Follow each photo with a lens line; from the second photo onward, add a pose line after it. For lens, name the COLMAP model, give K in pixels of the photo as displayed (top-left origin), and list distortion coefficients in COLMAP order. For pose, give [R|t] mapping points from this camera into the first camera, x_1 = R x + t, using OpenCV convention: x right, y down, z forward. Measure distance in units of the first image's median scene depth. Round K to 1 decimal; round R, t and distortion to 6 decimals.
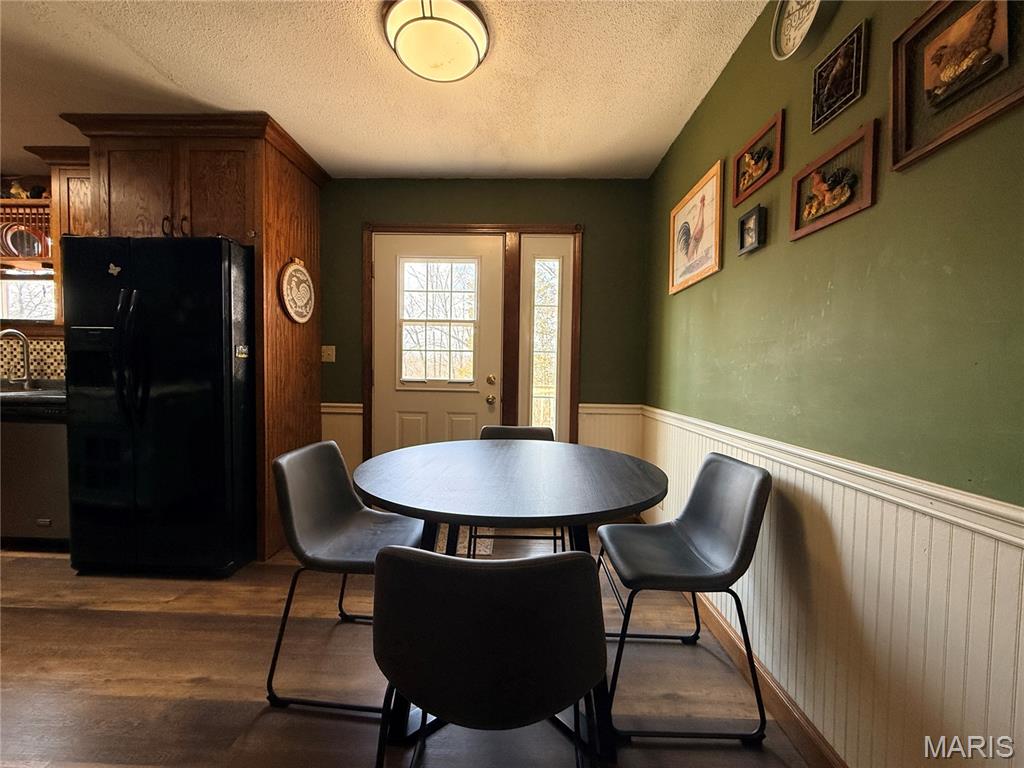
lens RADIAL K [[409.0, 0, 509.9], [0, 409.0, 383.7], [0, 0, 1]] dist [-0.000048, 0.000223]
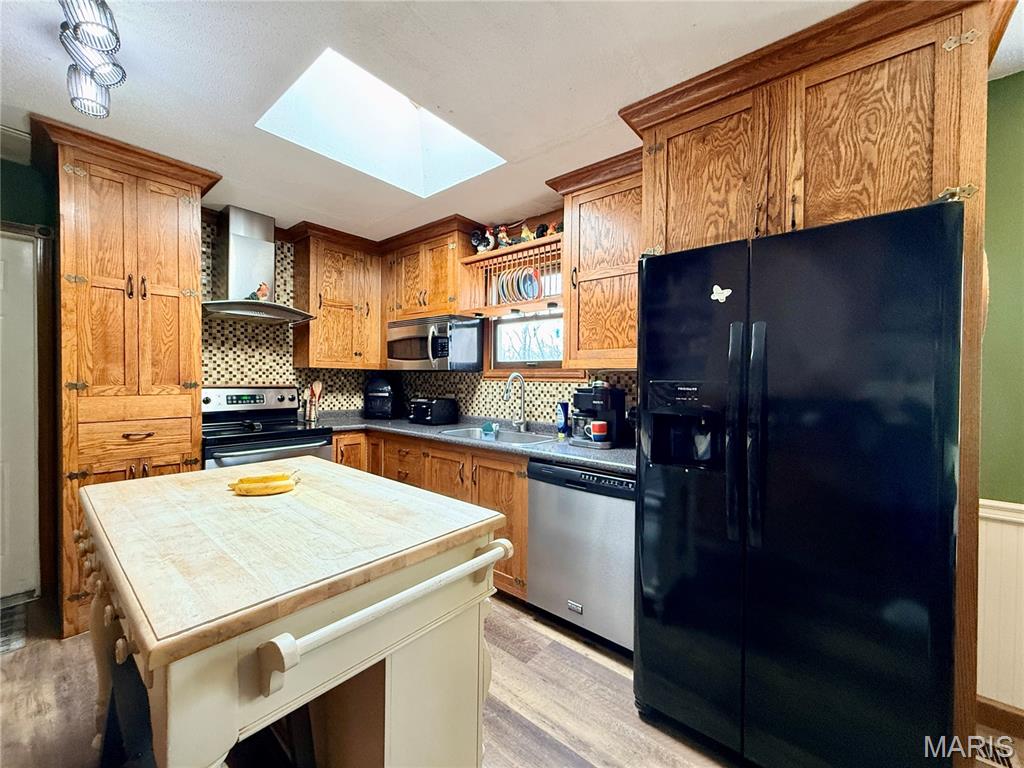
lens RADIAL K [[409.0, 0, 509.9], [0, 409.0, 383.7], [0, 0, 1]] dist [-0.000048, 0.000223]
pose [[0.784157, 0.000219, -0.620562, -0.644869], [-0.017965, 0.999589, -0.022348, -0.088848], [0.620302, 0.028672, 0.783839, 0.216637]]
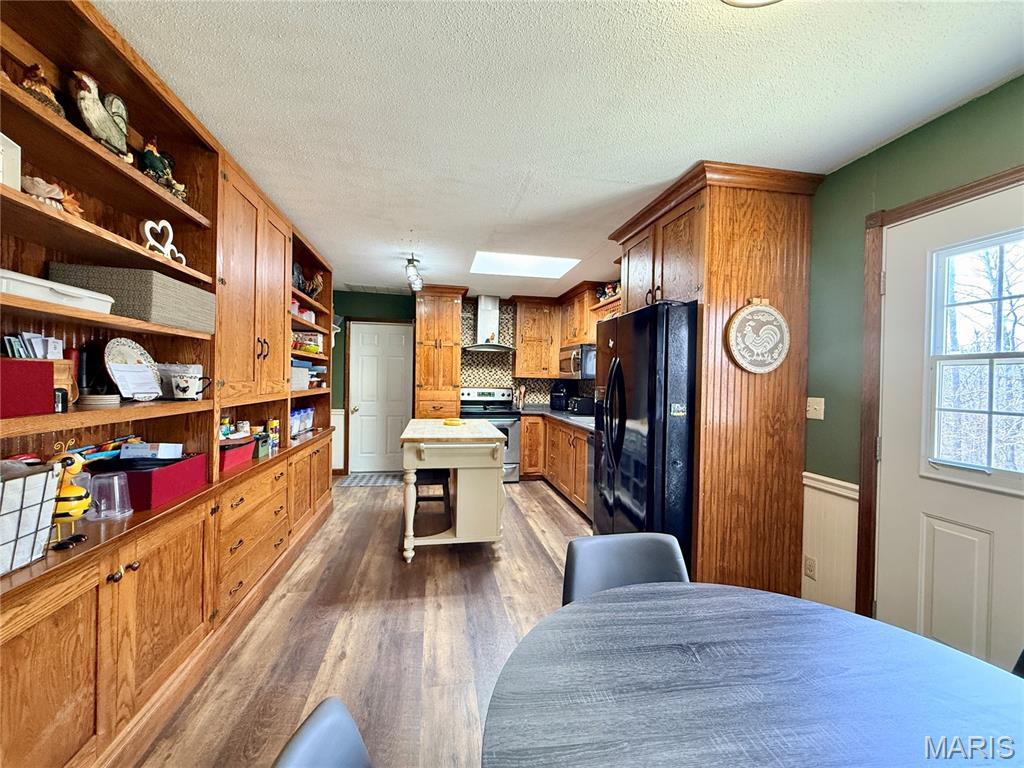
lens RADIAL K [[409.0, 0, 509.9], [0, 409.0, 383.7], [0, 0, 1]] dist [-0.000048, 0.000223]
pose [[0.211593, -0.002864, -0.977354, 0.194789], [-0.046292, 0.998844, -0.012948, -0.091884], [0.976261, 0.047983, 0.211216, 0.320847]]
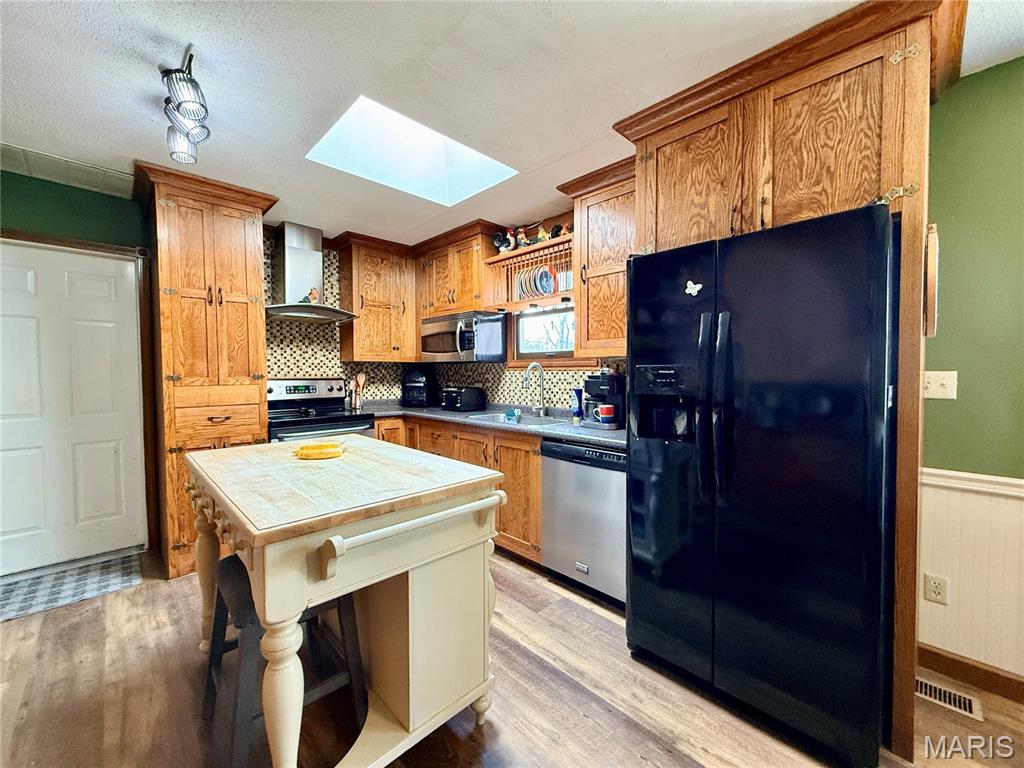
lens RADIAL K [[409.0, 0, 509.9], [0, 409.0, 383.7], [0, 0, 1]] dist [-0.000048, 0.000223]
pose [[0.720497, 0.002539, -0.693453, -0.536835], [-0.007082, 0.999968, -0.003697, -0.076166], [0.693422, 0.007575, 0.720492, 0.172619]]
